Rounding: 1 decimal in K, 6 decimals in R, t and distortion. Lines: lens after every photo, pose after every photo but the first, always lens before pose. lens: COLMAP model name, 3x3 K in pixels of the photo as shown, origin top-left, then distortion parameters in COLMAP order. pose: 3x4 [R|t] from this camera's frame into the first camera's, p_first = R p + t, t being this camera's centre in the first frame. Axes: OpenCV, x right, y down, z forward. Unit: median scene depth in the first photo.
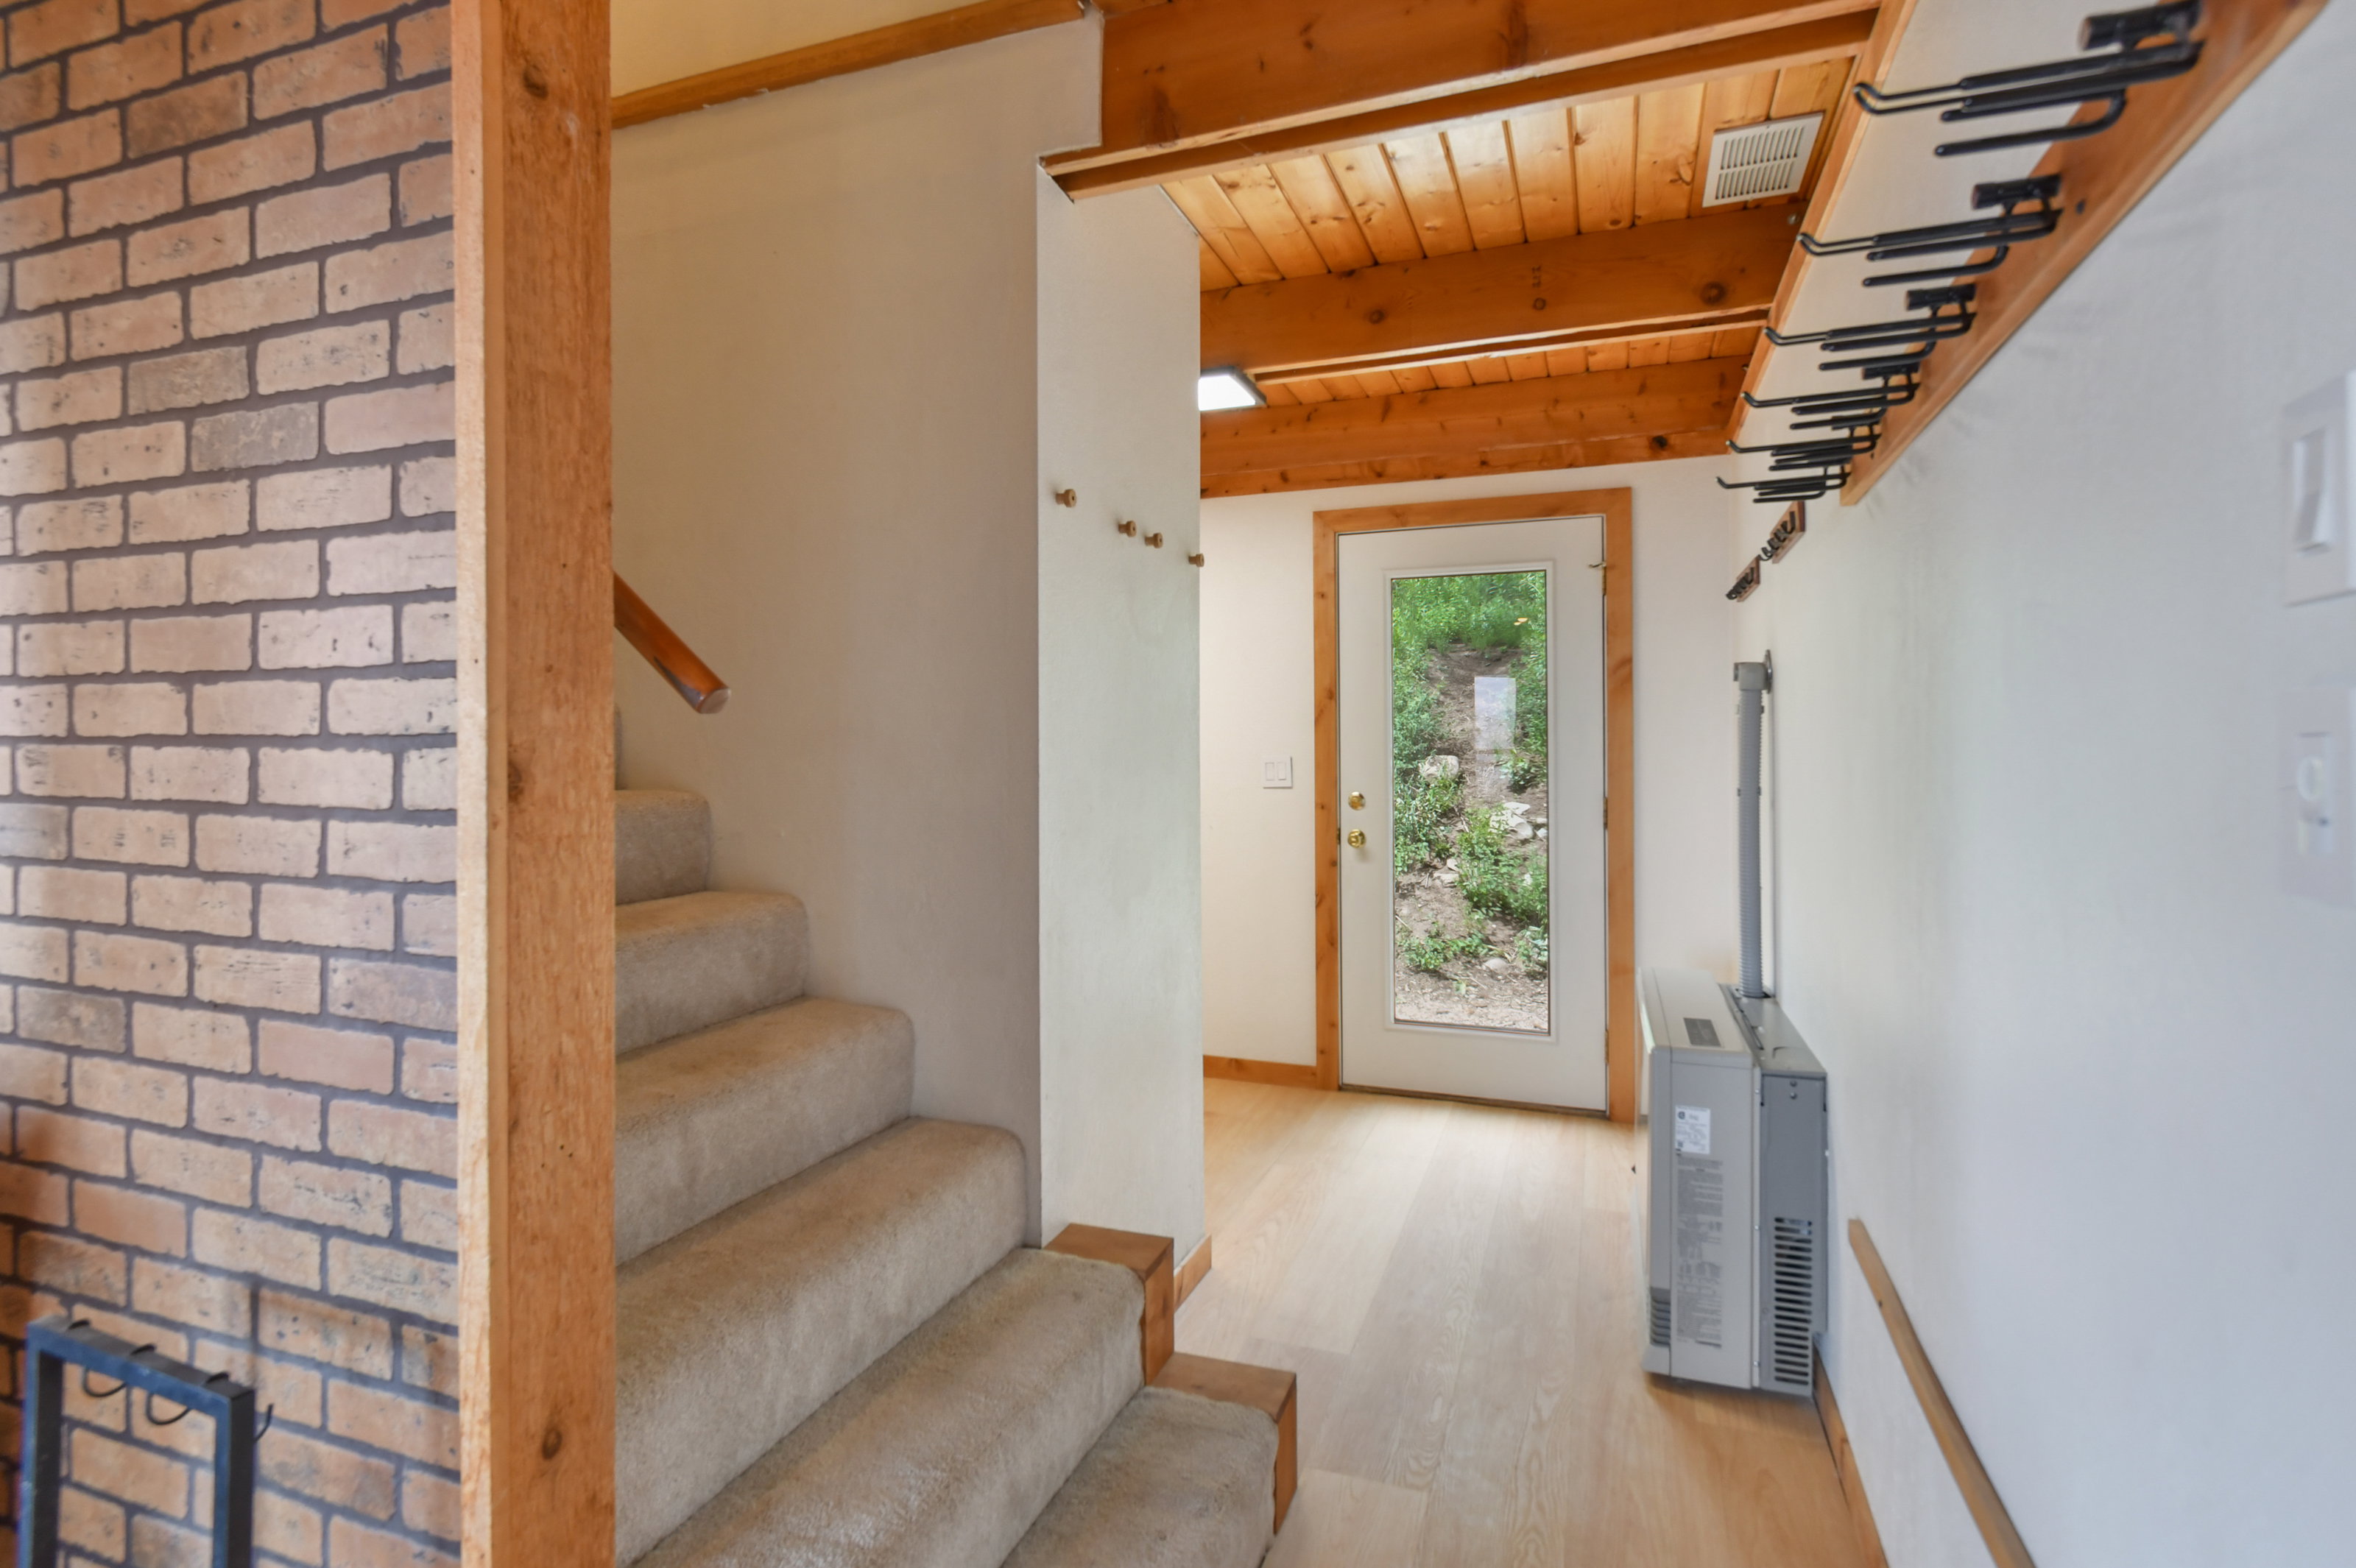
lens RADIAL K [[1156.0, 0, 1162.6], [0, 1156.0, 740.1], [0, 0, 1]] dist [-0.003690, -0.002315]
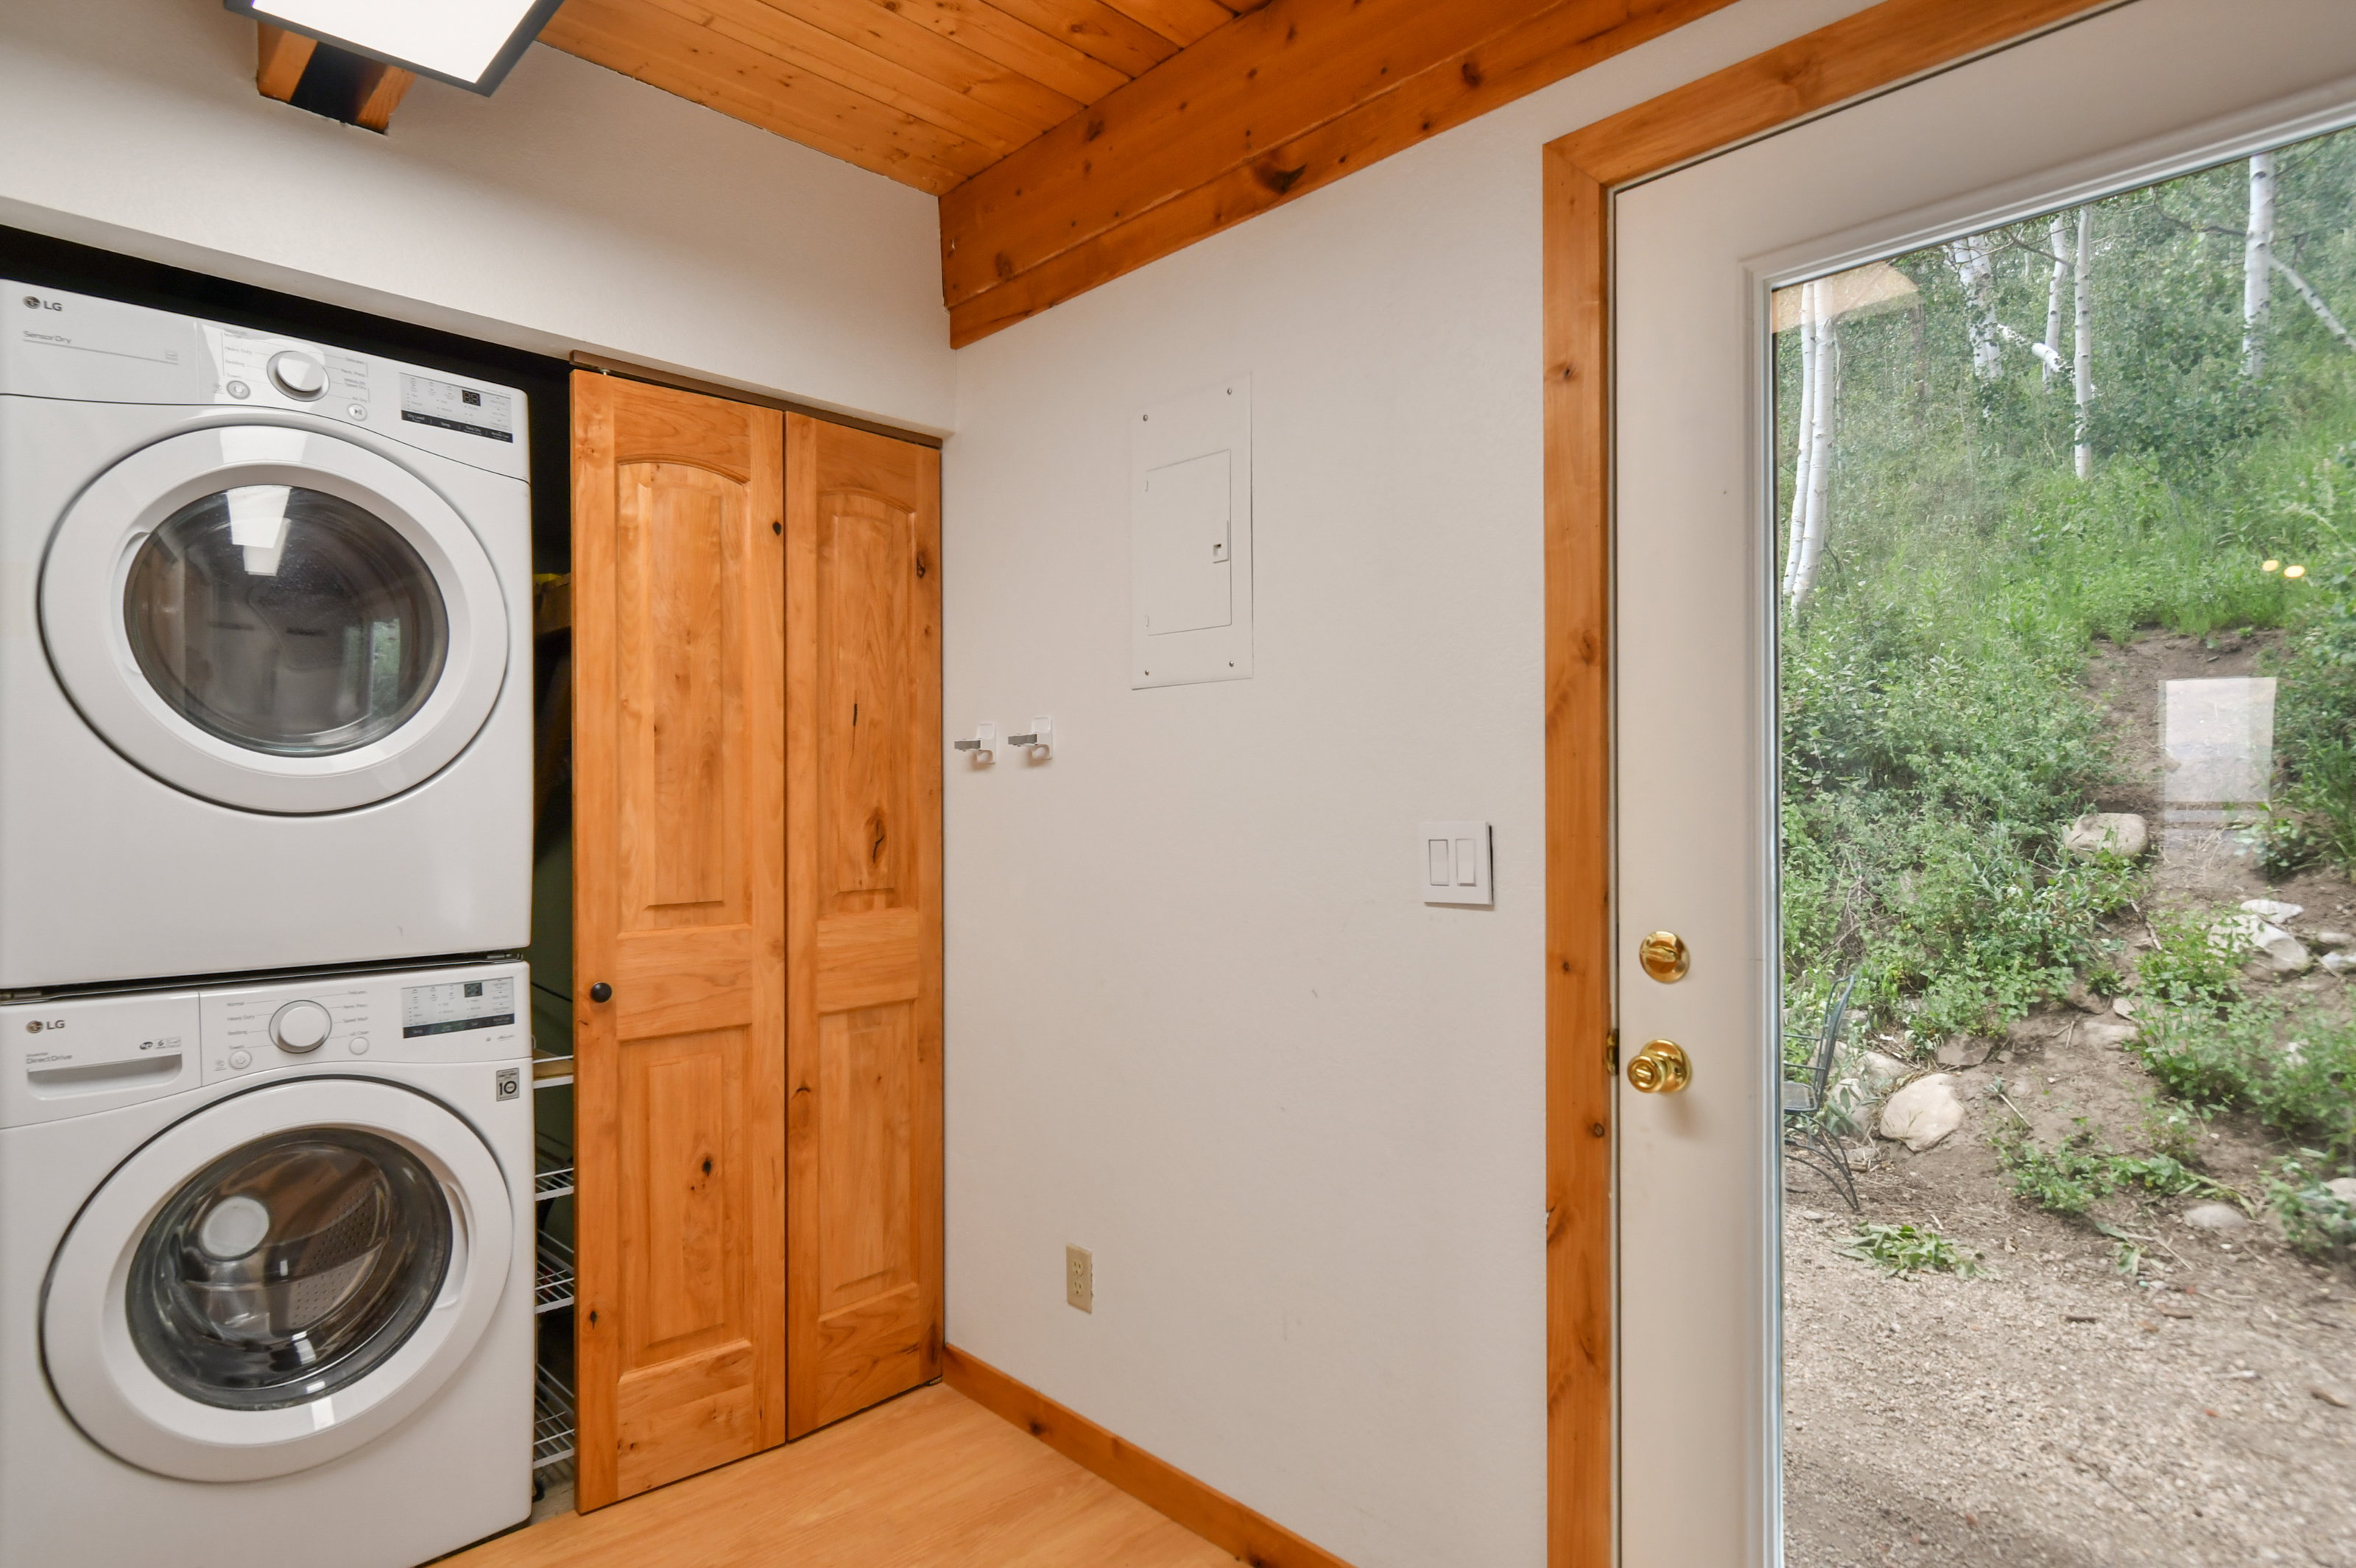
lens RADIAL K [[1243.6, 0, 1180.1], [0, 1243.6, 807.9], [0, 0, 1]] dist [-0.004316, 0.000883]
pose [[0.910013, 0.003156, -0.414567, 0.086849], [0.002792, 0.999902, 0.013740, 0.001378], [0.414570, -0.013661, 0.909915, 0.276332]]
